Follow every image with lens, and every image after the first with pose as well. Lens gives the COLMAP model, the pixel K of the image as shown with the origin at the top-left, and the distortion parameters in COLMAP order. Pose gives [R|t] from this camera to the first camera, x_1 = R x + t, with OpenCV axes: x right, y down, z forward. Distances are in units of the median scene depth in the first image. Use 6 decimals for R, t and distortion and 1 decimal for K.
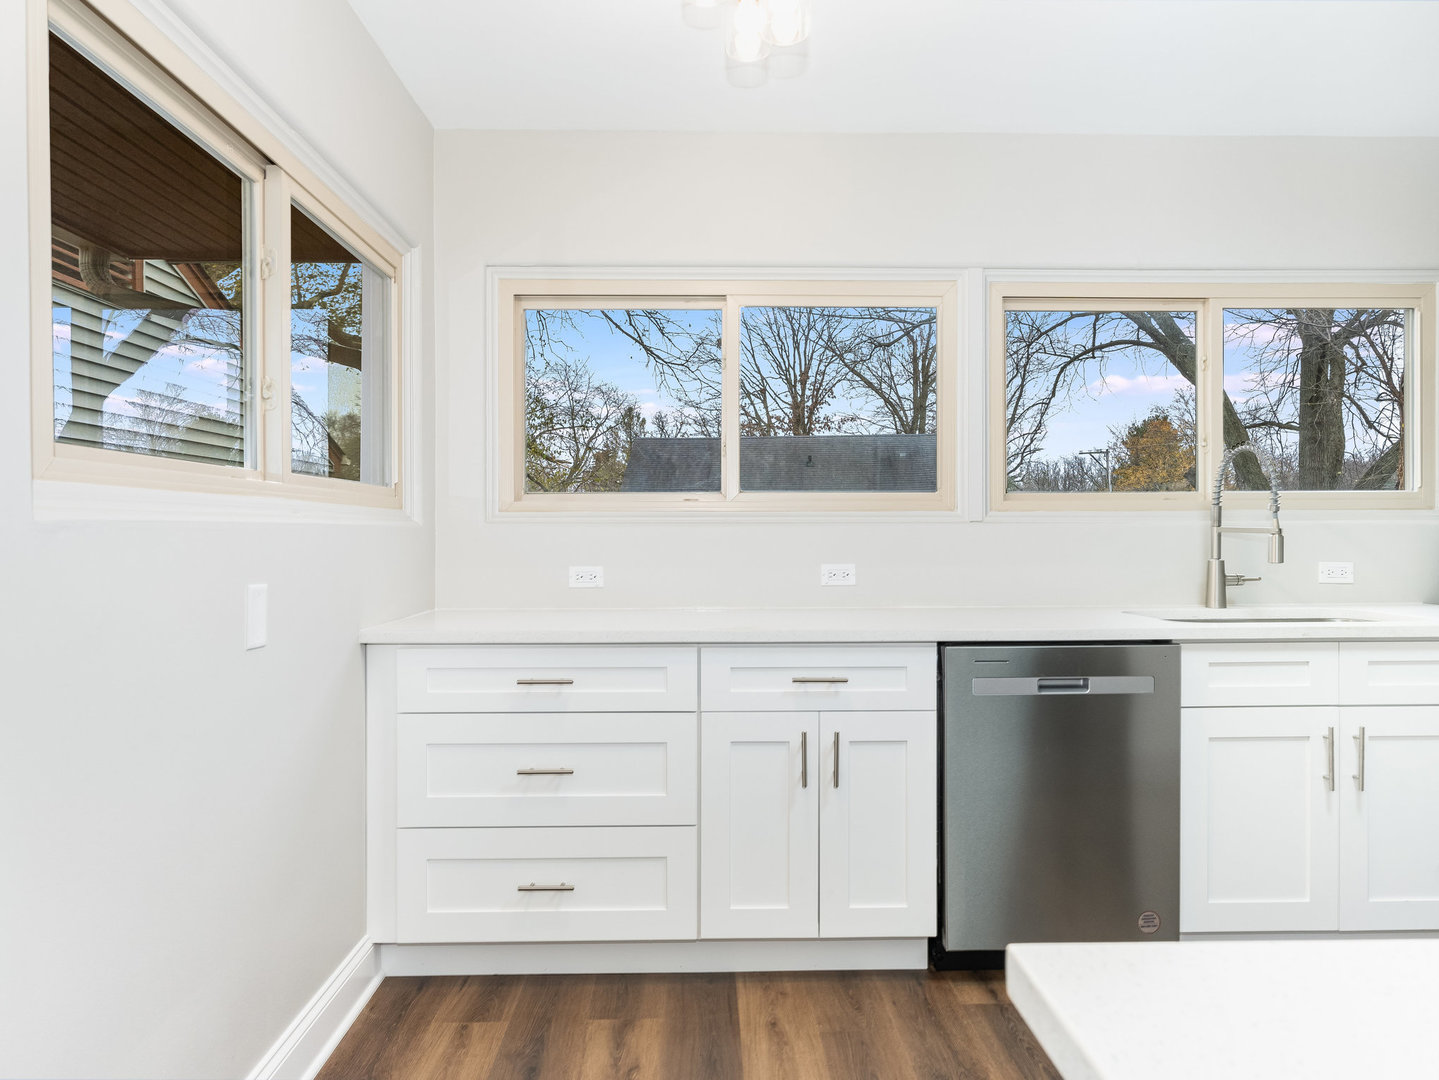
lens RADIAL K [[898.8, 0, 719.5], [0, 898.8, 540.0], [0, 0, 1]] dist [0.000066, 0.002019]
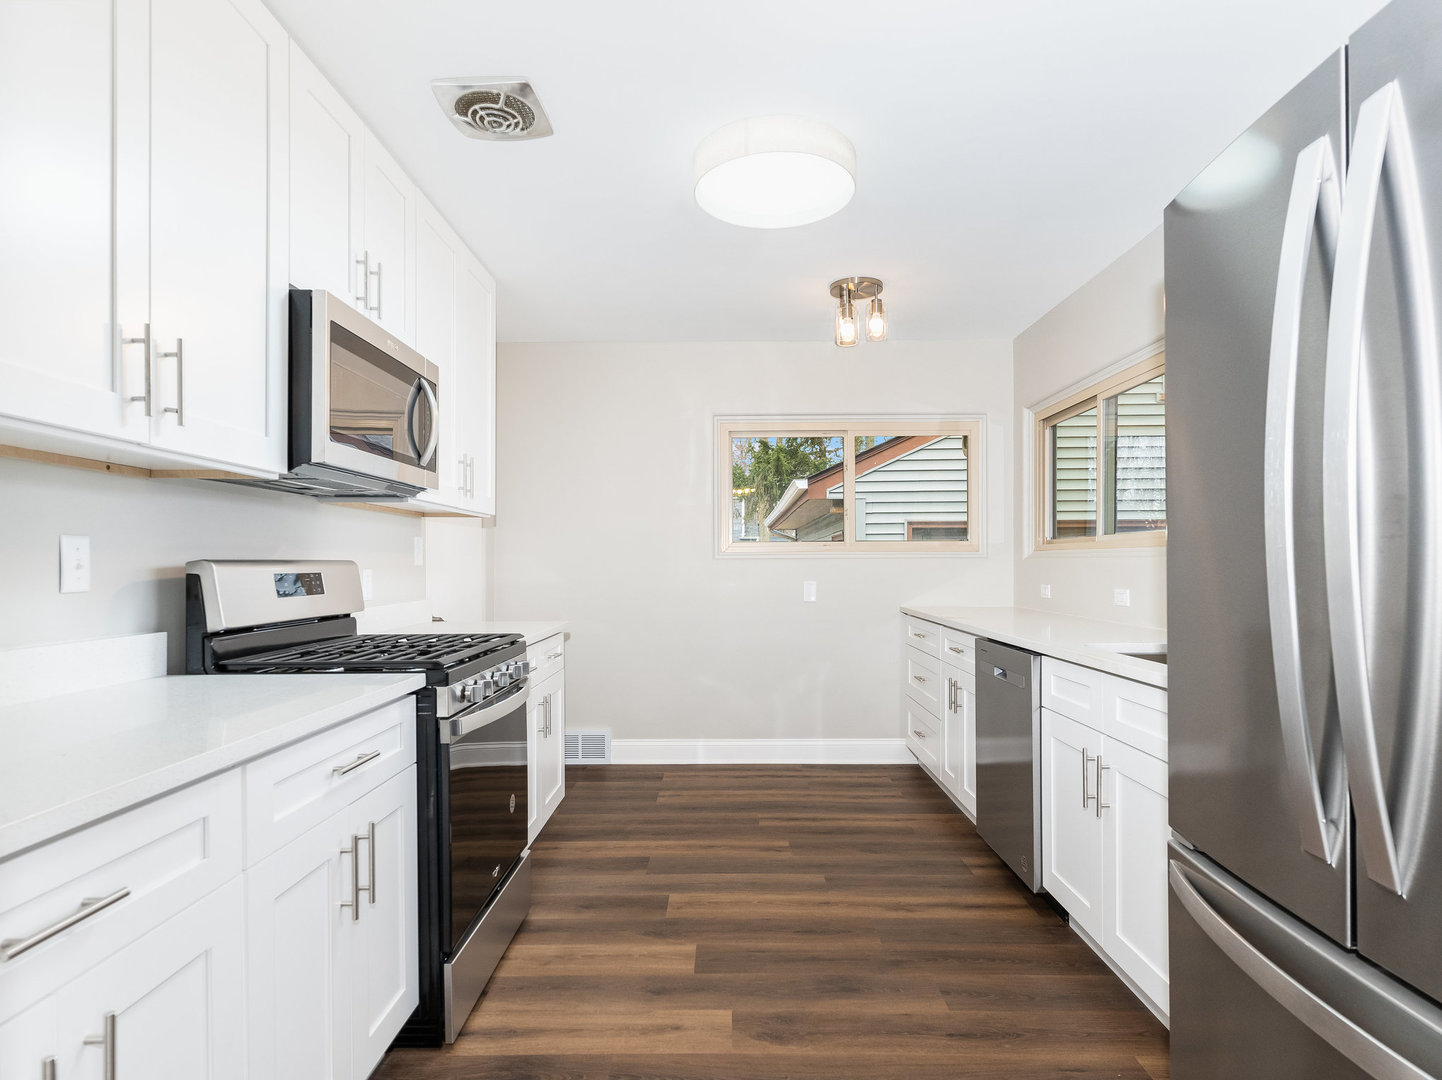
lens RADIAL K [[785.8, 0, 721.4], [0, 785.8, 563.1], [0, 0, 1]] dist [-0.000530, 0.000733]
pose [[-0.032432, 0.002097, -0.999472, 1.239920], [-0.005355, 0.999983, 0.002272, -0.009369], [0.999460, 0.005426, -0.032420, 0.450455]]
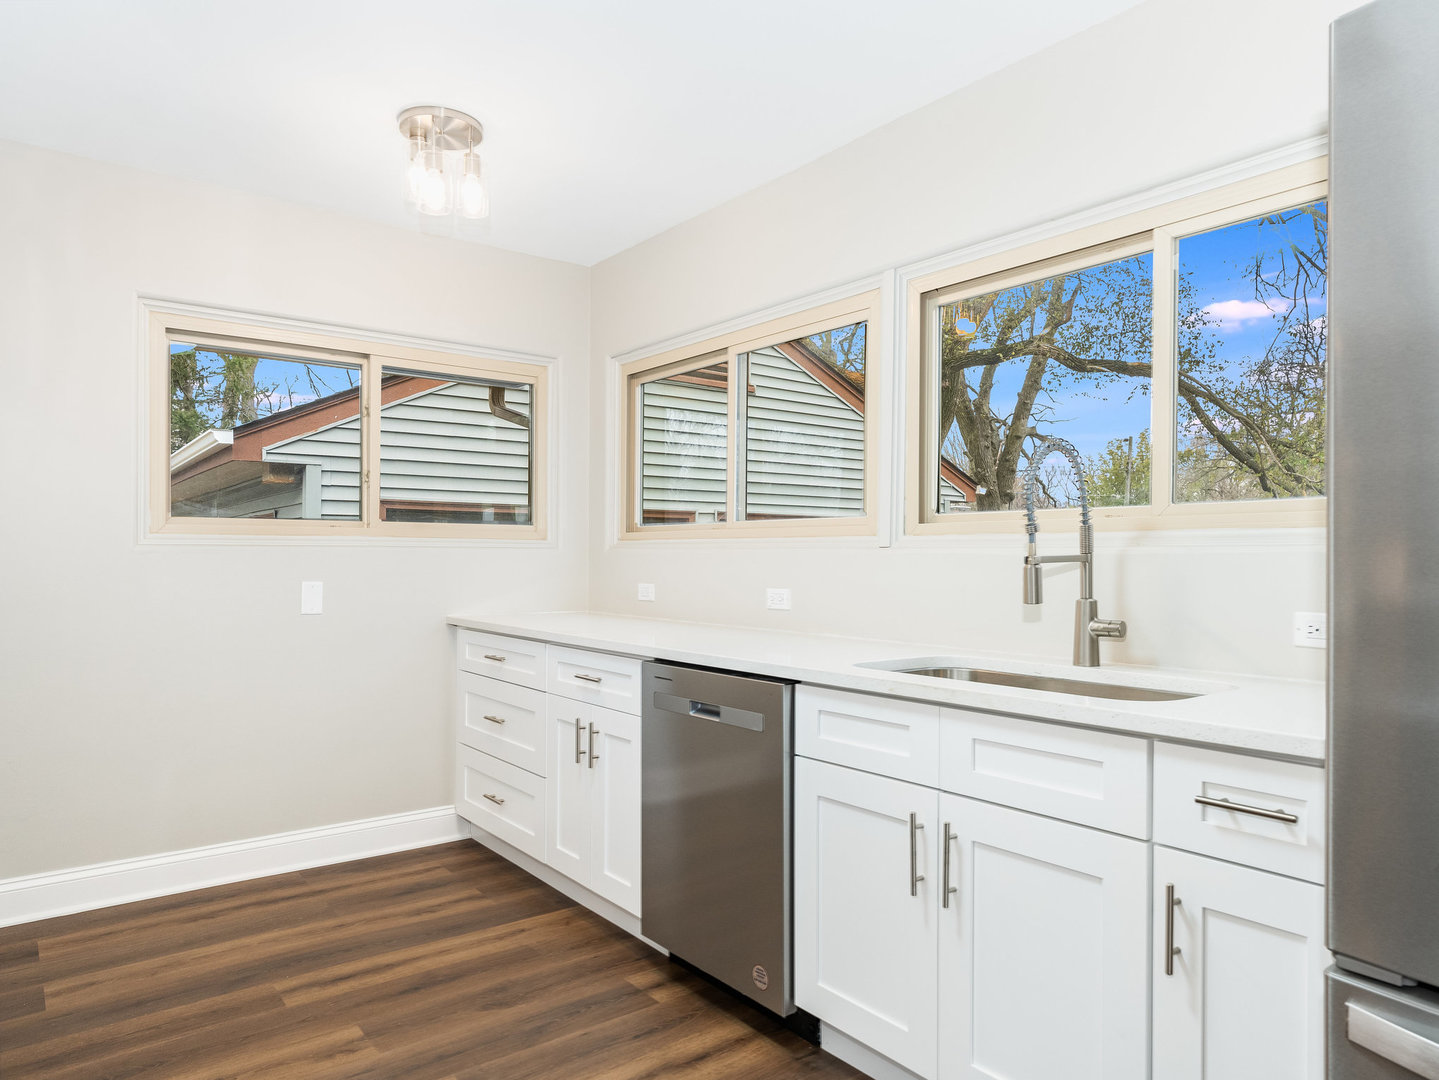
lens RADIAL K [[924.7, 0, 700.5], [0, 924.7, 560.3], [0, 0, 1]] dist [0.000136, 0.002496]
pose [[0.585868, 0.006734, -0.810378, 0.921557], [-0.012869, 0.999917, -0.000995, -0.003959], [0.810304, 0.011012, 0.585906, 0.290571]]
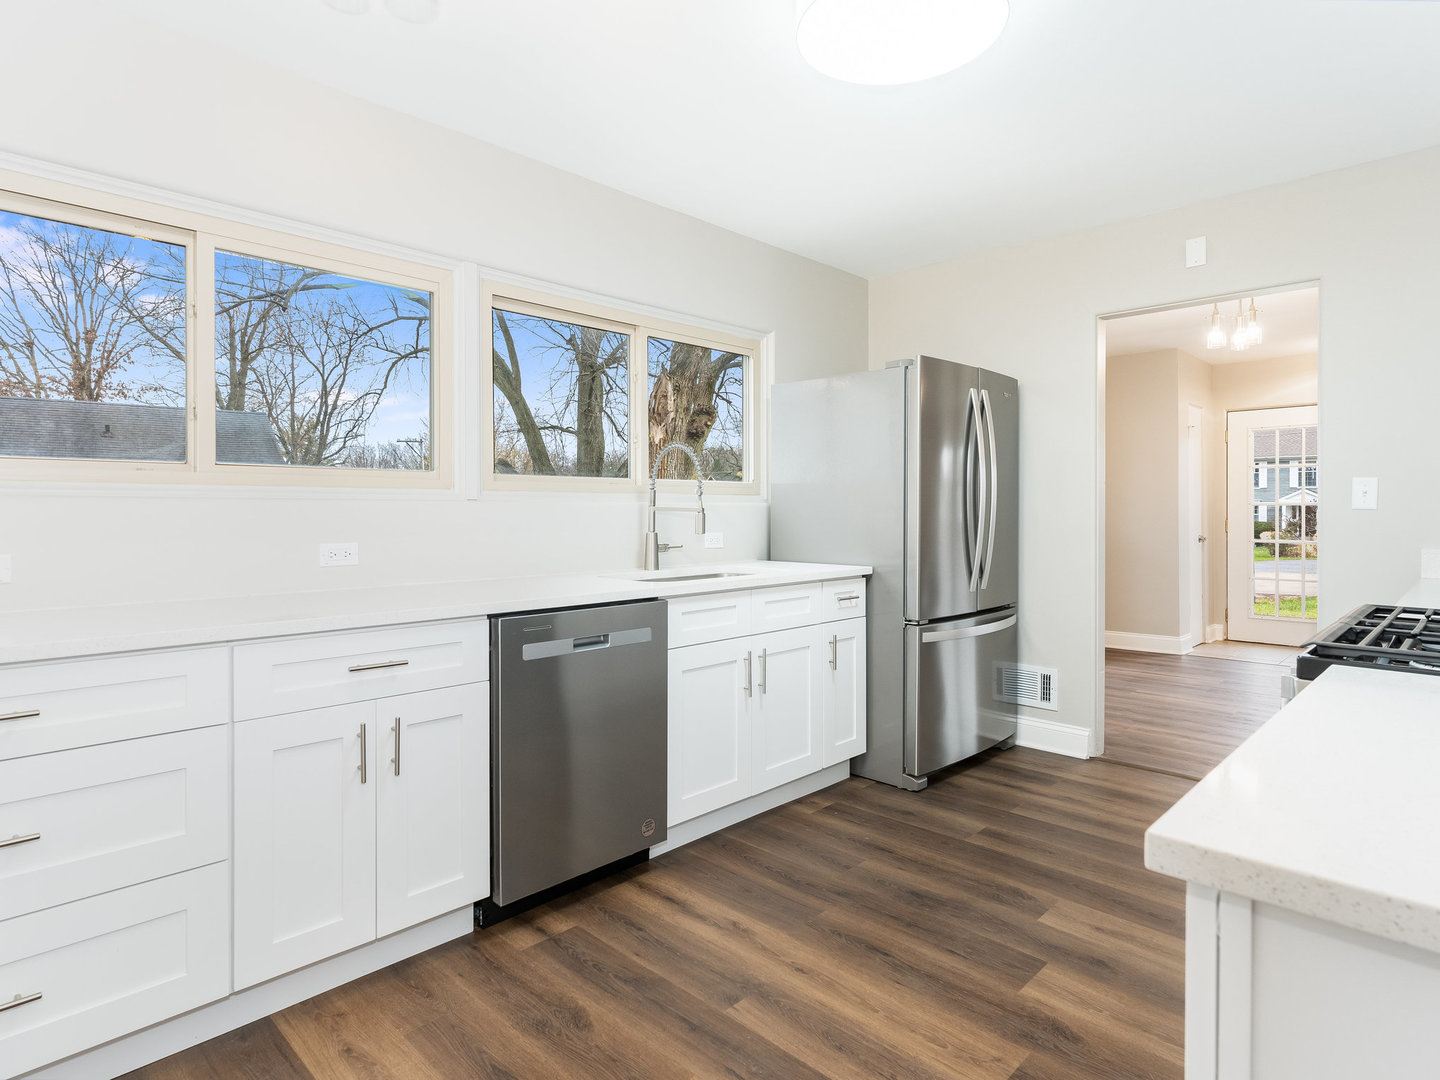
lens RADIAL K [[802.2, 0, 714.1], [0, 802.2, 513.0], [0, 0, 1]] dist [-0.001557, 0.002904]
pose [[0.719169, -0.000280, 0.694836, -0.167467], [0.005029, 0.999976, -0.004801, 0.000404], [-0.694817, 0.006947, 0.719153, 0.109656]]
